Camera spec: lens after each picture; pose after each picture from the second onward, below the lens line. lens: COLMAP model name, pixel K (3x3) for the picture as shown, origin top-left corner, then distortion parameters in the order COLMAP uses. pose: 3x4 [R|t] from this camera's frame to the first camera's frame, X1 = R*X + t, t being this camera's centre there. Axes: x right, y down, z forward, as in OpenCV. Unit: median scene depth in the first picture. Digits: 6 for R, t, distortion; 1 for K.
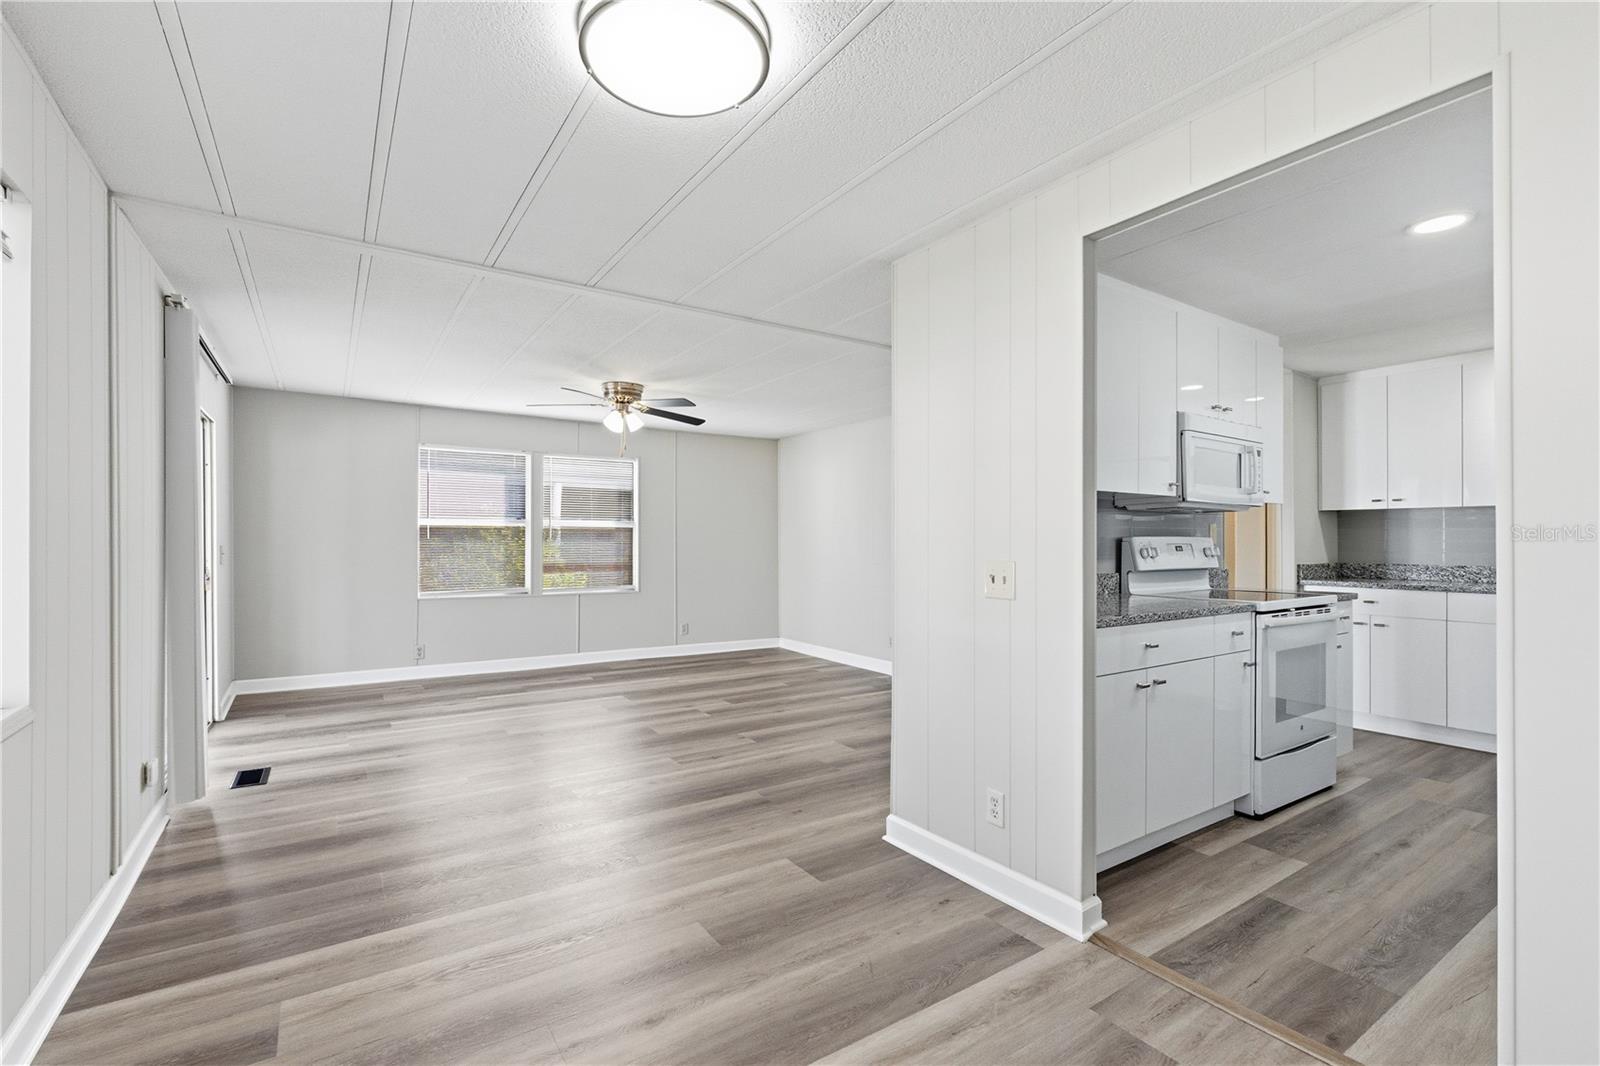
lens RADIAL K [[712.2, 0, 798.9], [0, 712.2, 536.2], [0, 0, 1]] dist [-0.006966, -0.000015]
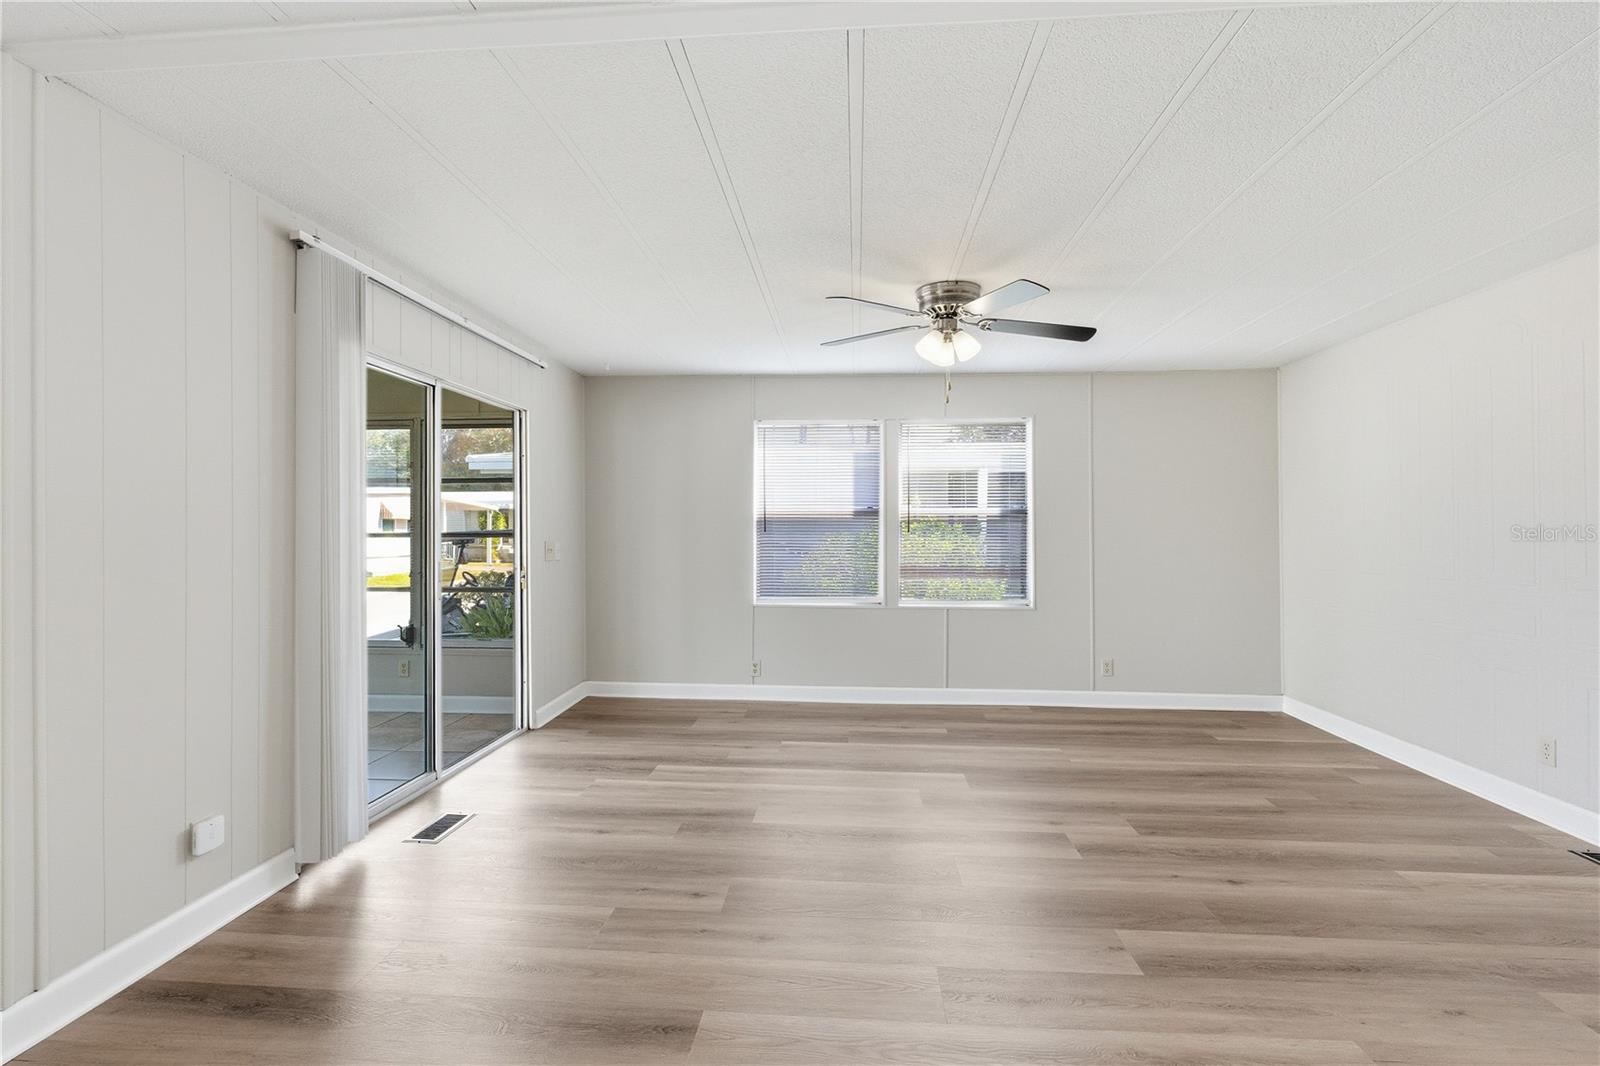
lens RADIAL K [[725.1, 0, 805.2], [0, 725.1, 522.5], [0, 0, 1]] dist [-0.009654, 0.000449]
pose [[0.789845, -0.013562, -0.613157, 0.042015], [0.004453, 0.999856, -0.016379, 0.005792], [0.613291, 0.010207, 0.789791, 0.383305]]
